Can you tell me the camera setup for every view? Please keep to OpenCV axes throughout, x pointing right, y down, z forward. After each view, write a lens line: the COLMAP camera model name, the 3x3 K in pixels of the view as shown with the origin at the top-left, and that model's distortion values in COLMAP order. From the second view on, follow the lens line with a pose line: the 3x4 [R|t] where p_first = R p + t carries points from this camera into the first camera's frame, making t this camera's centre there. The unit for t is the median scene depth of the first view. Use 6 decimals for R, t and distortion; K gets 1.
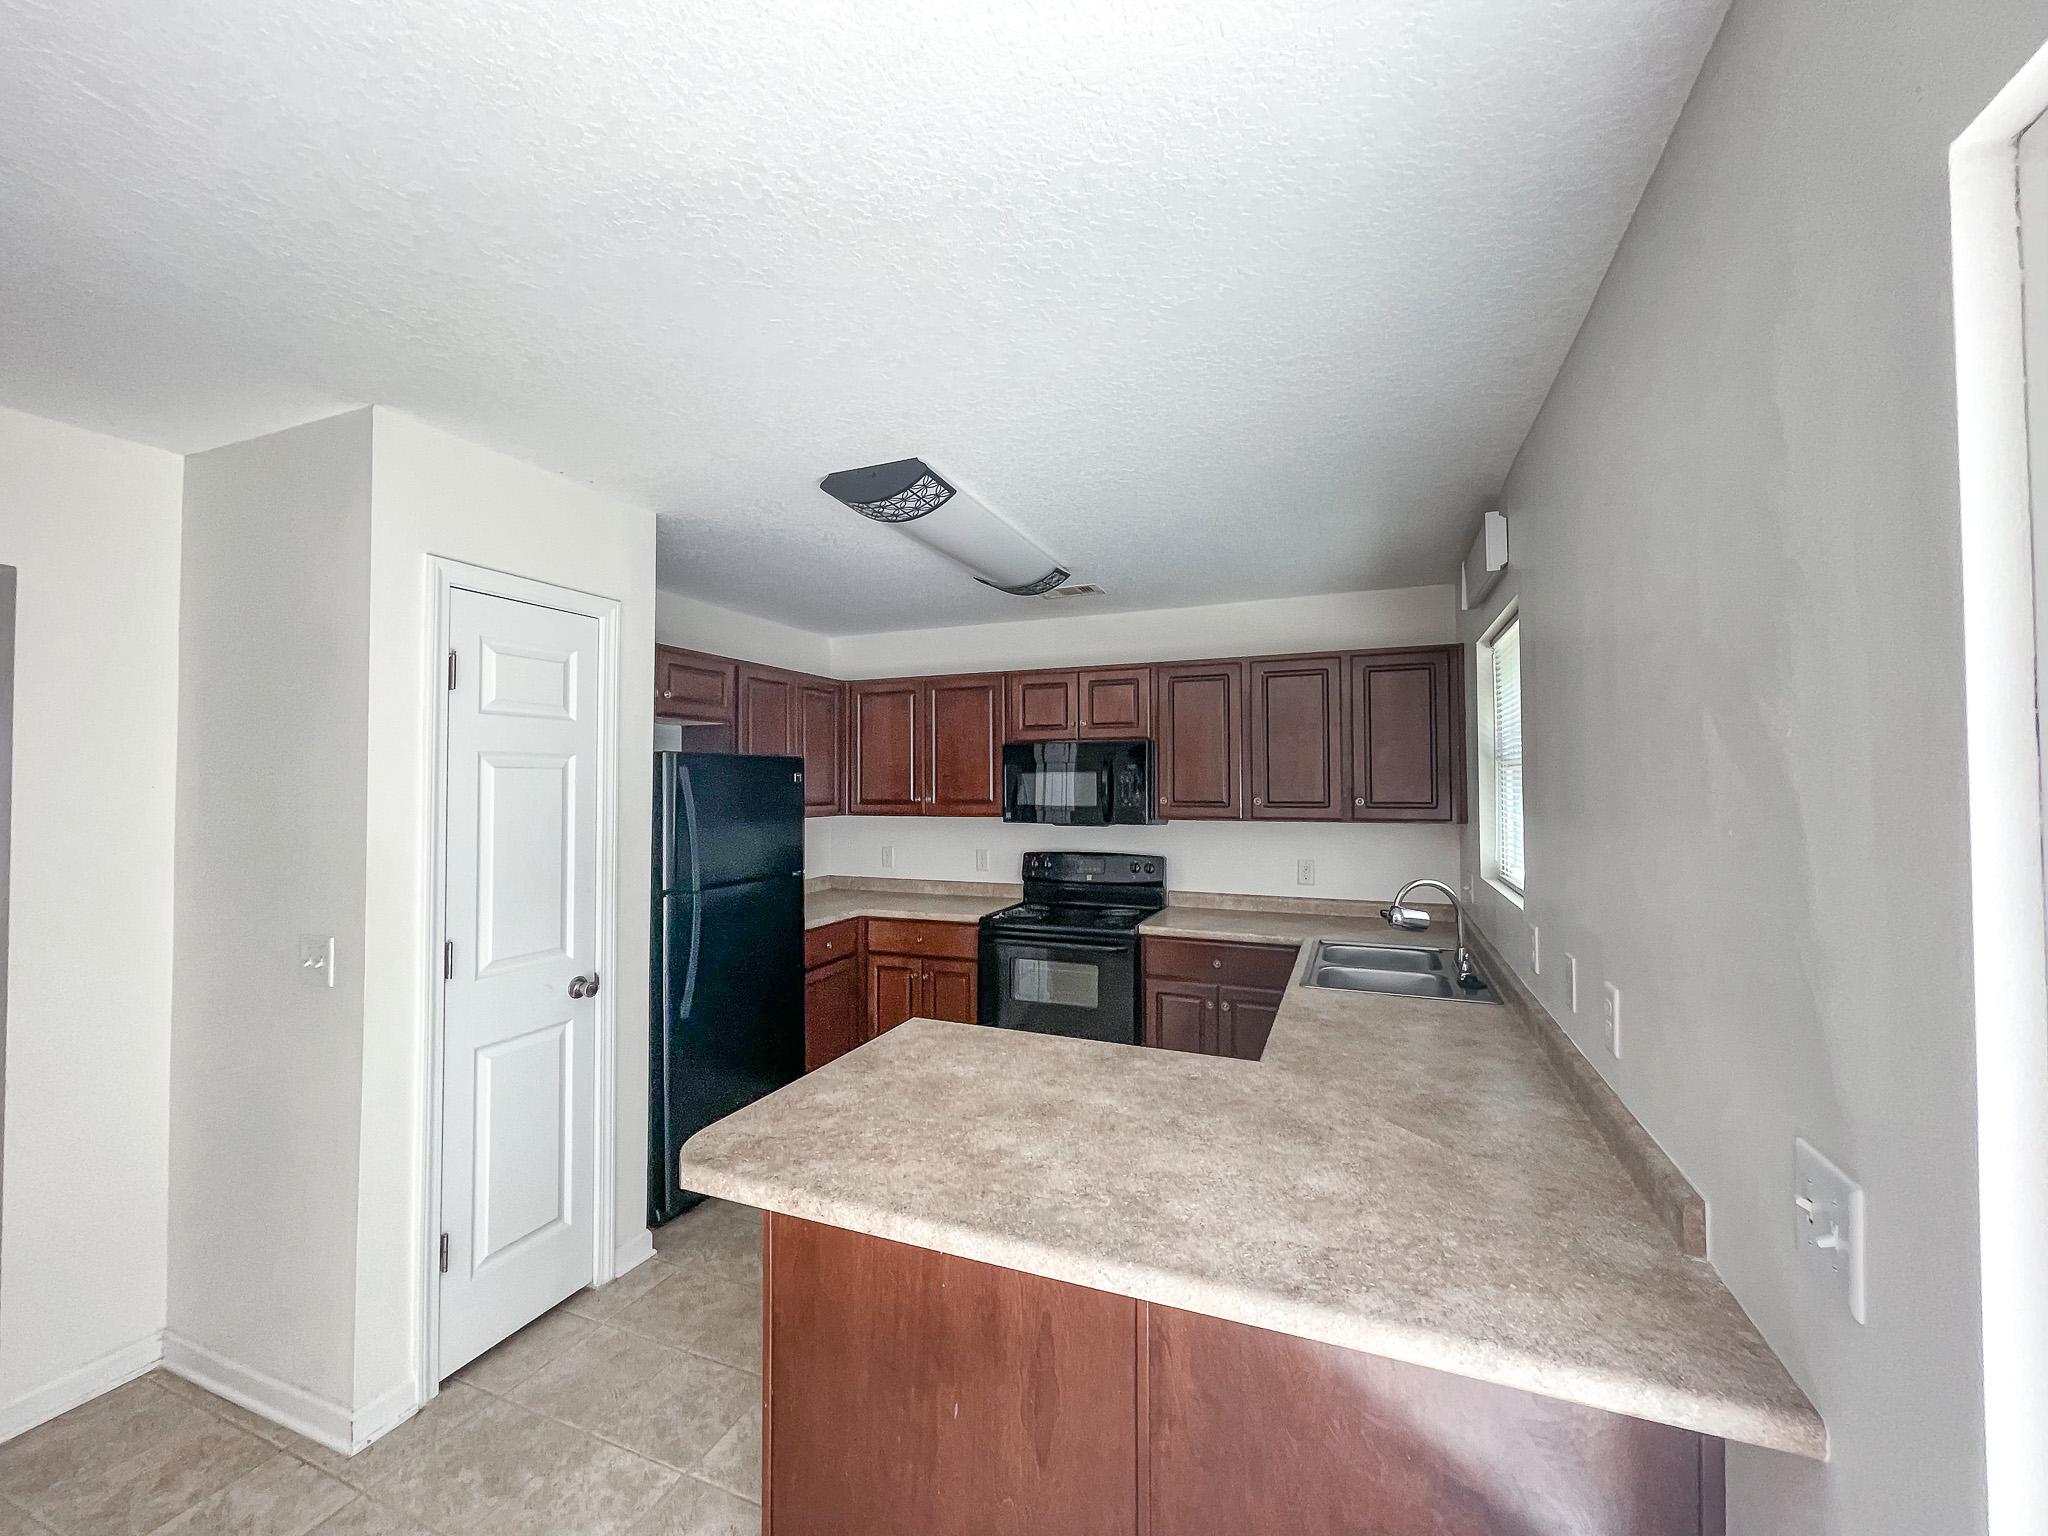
lens RADIAL K [[831.0, 0, 1018.5], [0, 831.0, 765.9], [0, 0, 1]] dist [-0.000199, 0.000069]
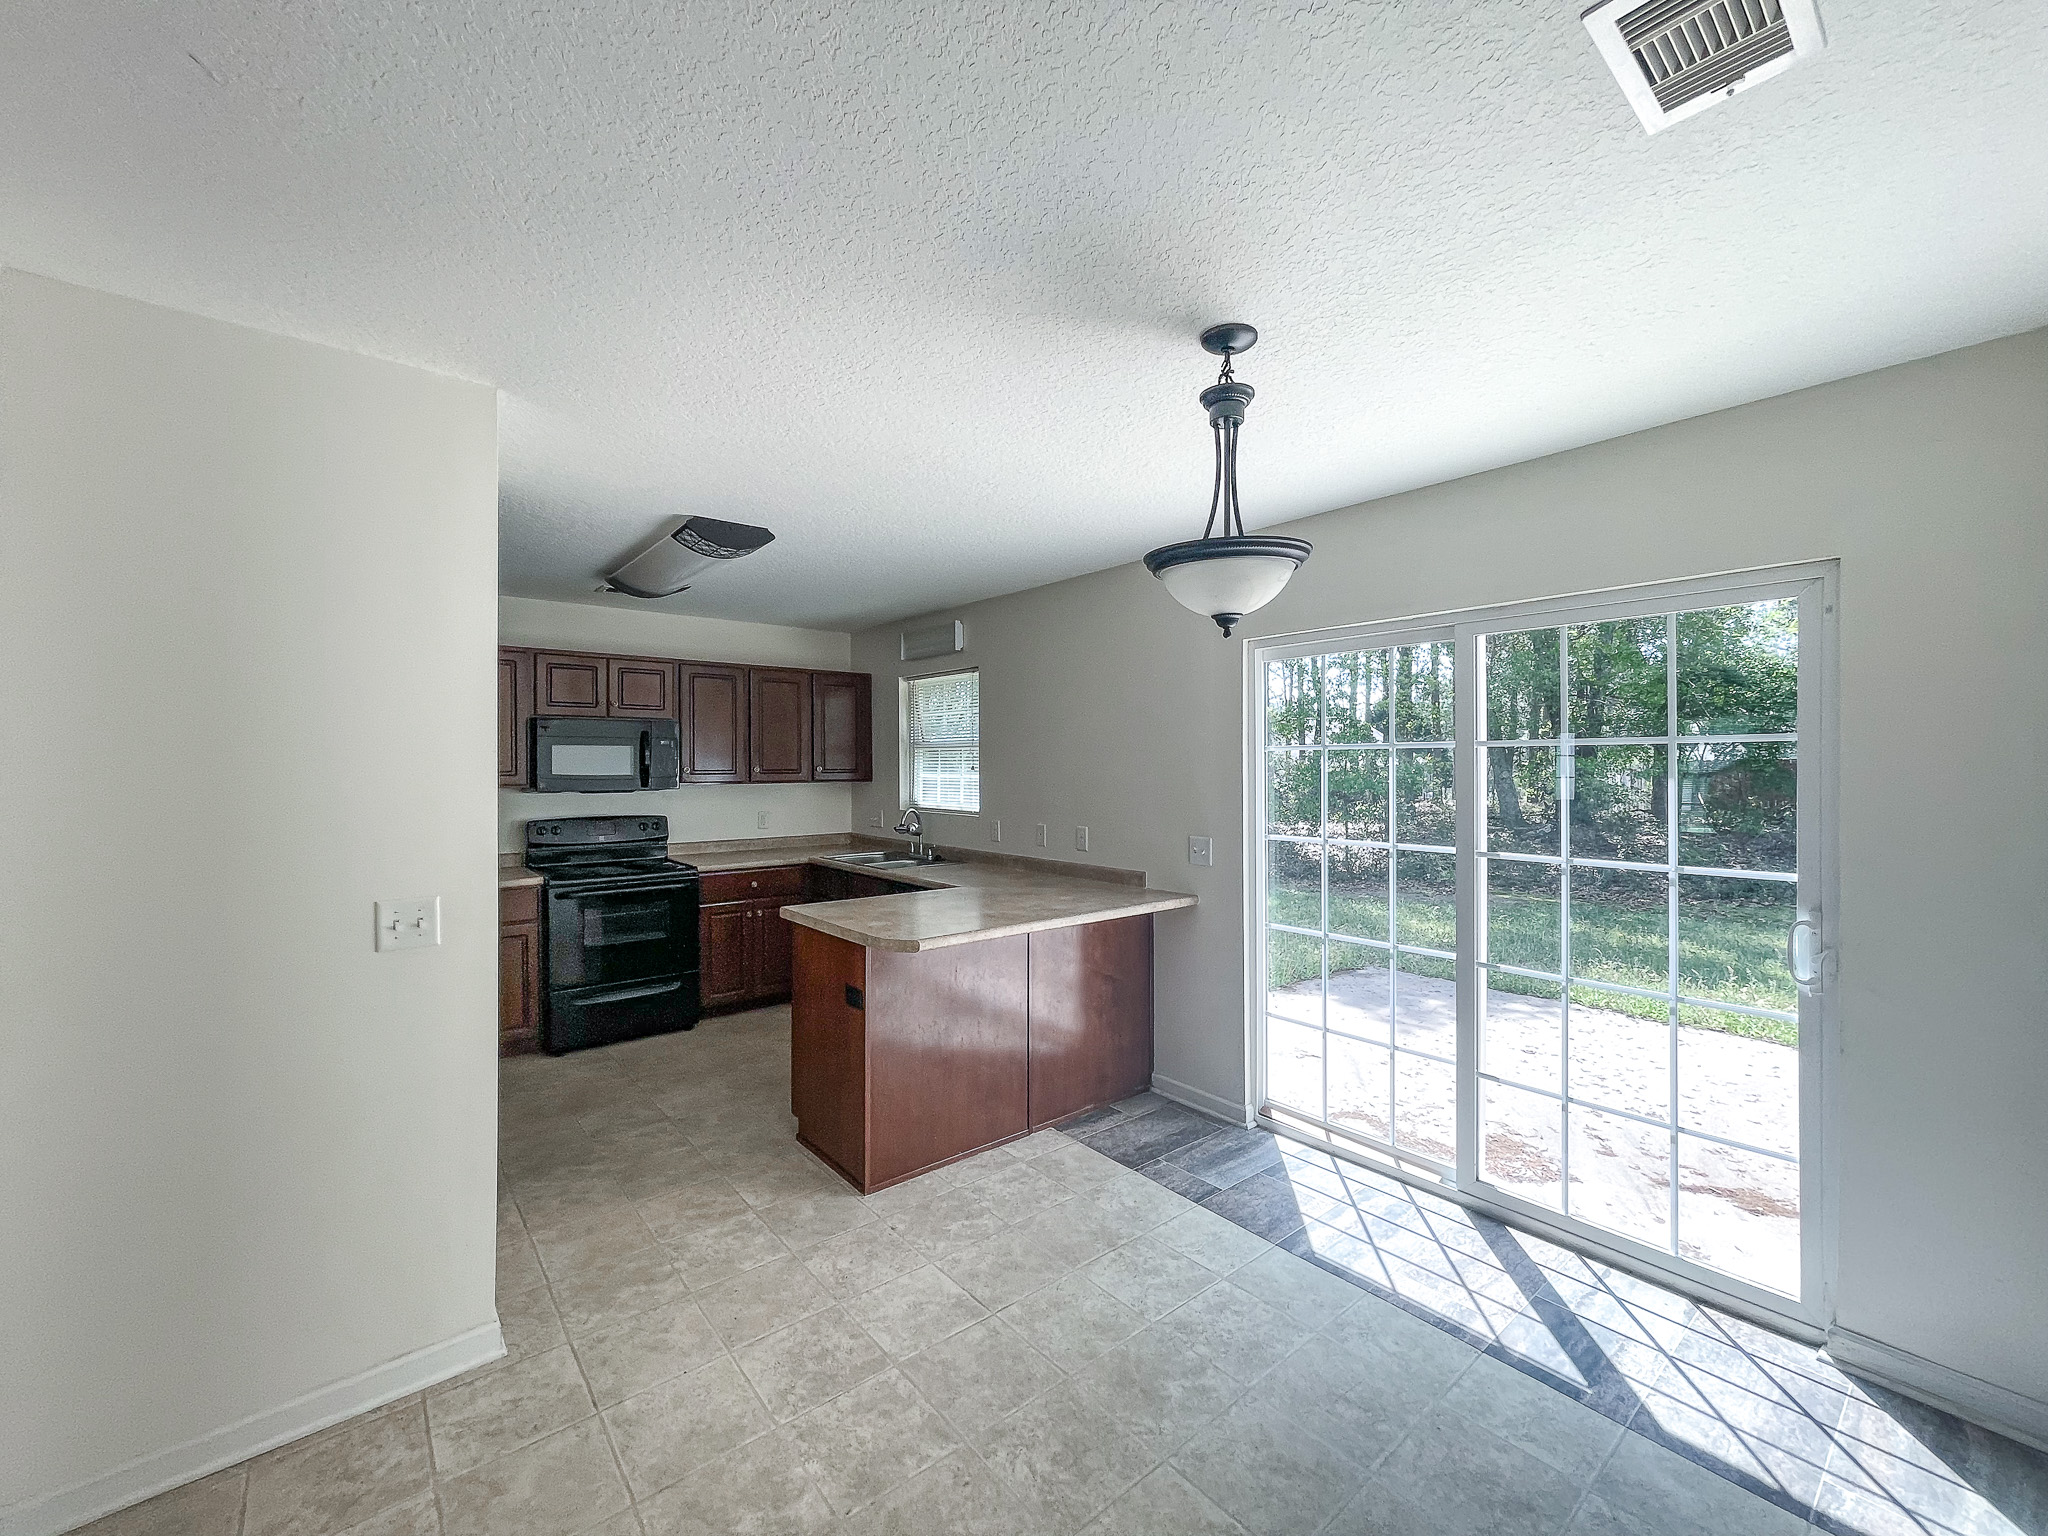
lens RADIAL K [[831.0, 0, 1011.6], [0, 831.0, 769.6], [0, 0, 1]] dist [-0.000199, 0.000069]
pose [[0.466498, 0.002772, 0.884518, -0.716070], [-0.007194, 0.999974, 0.000660, 0.037211], [-0.884493, -0.006671, 0.466506, -0.032715]]
